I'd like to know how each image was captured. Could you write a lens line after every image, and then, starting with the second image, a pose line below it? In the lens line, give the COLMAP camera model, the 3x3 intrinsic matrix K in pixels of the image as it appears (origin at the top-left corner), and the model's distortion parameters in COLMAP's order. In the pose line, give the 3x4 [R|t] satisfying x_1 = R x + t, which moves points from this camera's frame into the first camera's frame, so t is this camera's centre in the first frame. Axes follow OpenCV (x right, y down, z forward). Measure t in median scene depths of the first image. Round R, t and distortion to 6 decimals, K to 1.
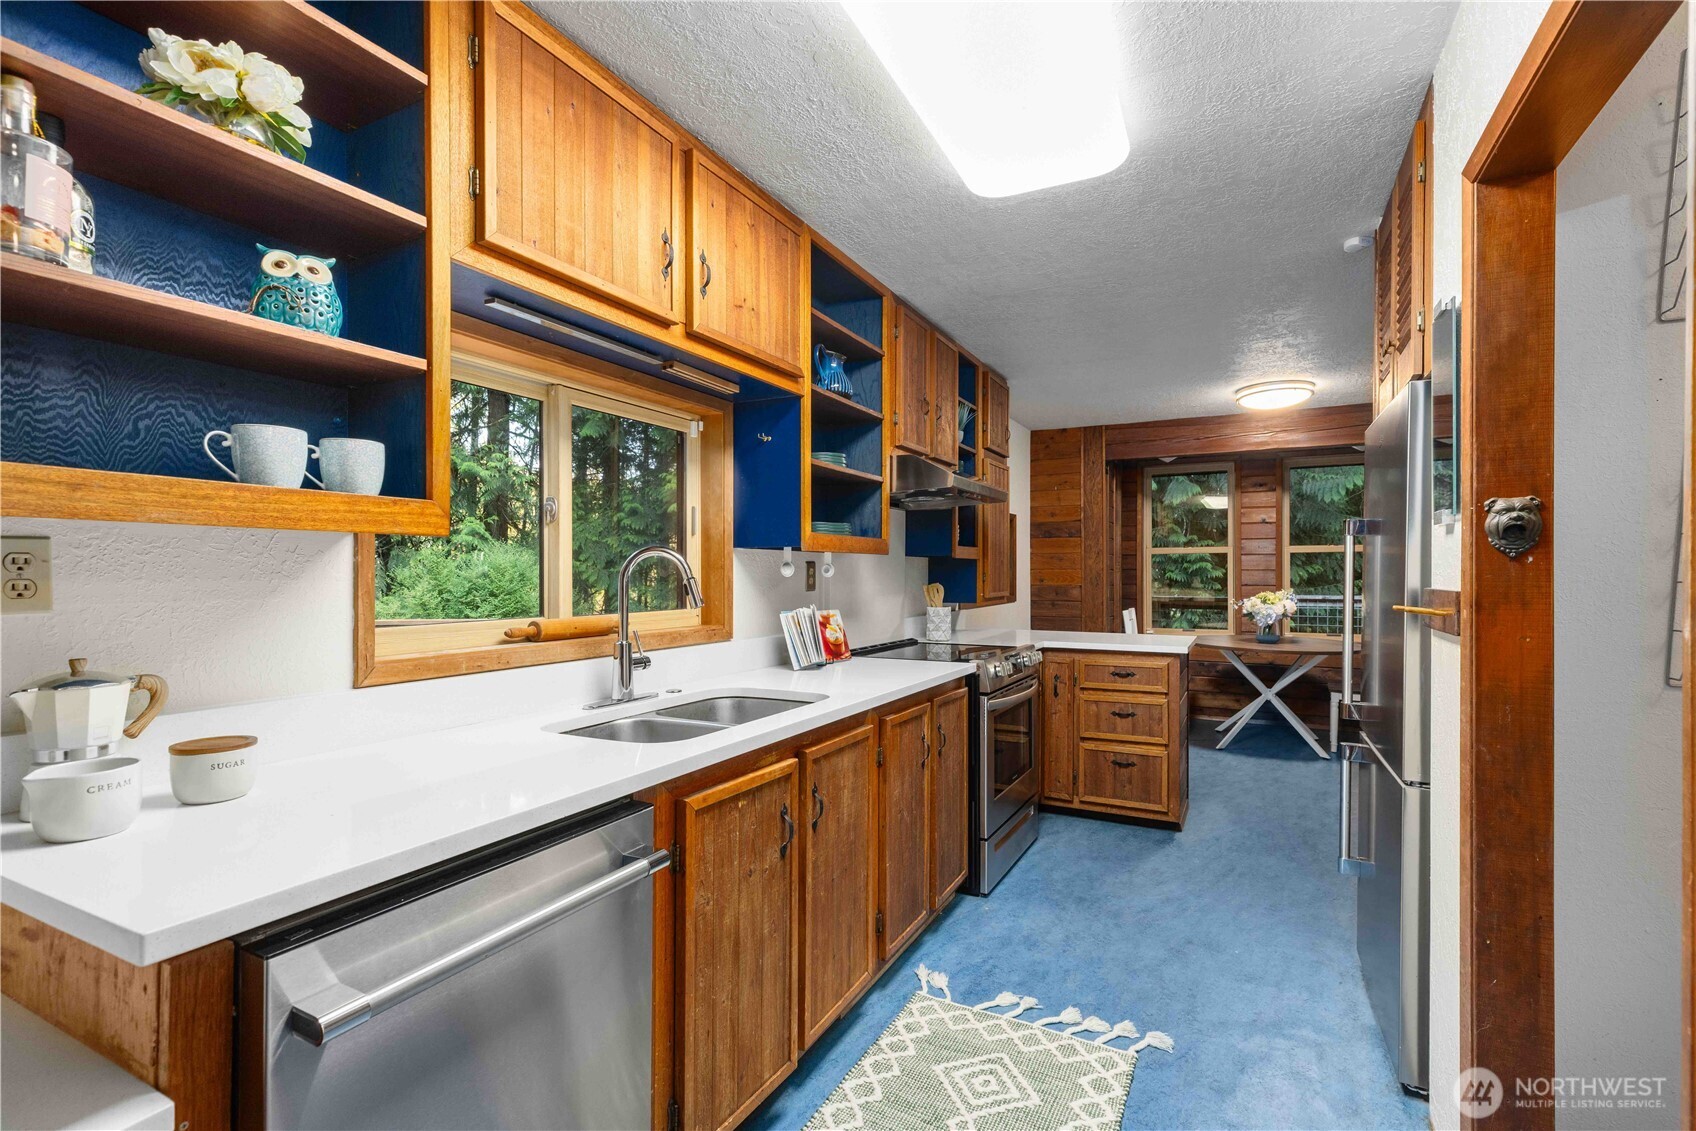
lens RADIAL K [[772.4, 0, 848.1], [0, 772.4, 571.4], [0, 0, 1]] dist [0.003539, 0.000388]
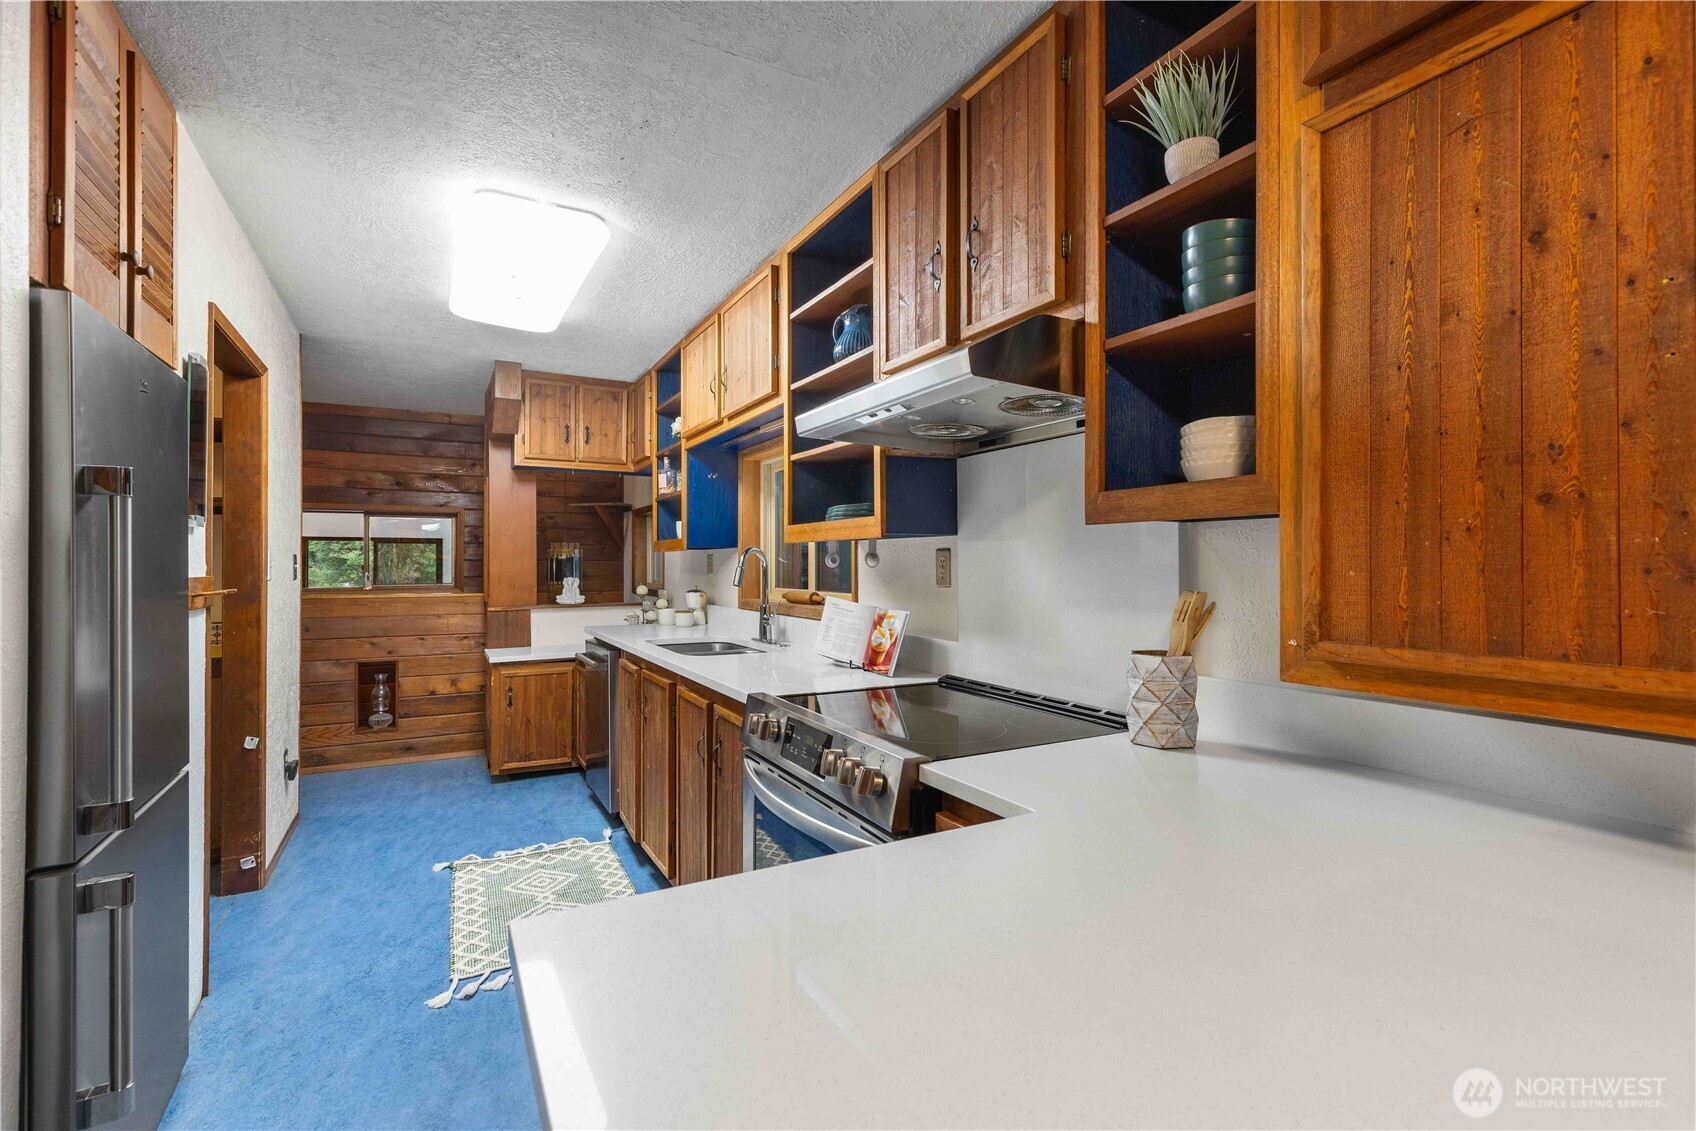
lens RADIAL K [[772.4, 0, 847.1], [0, 772.4, 561.7], [0, 0, 1]] dist [0.003539, 0.000388]
pose [[-0.571174, -0.002040, -0.820827, 0.963636], [0.004722, 0.999972, -0.005770, 0.034657], [0.820816, -0.007172, -0.571148, 2.112373]]
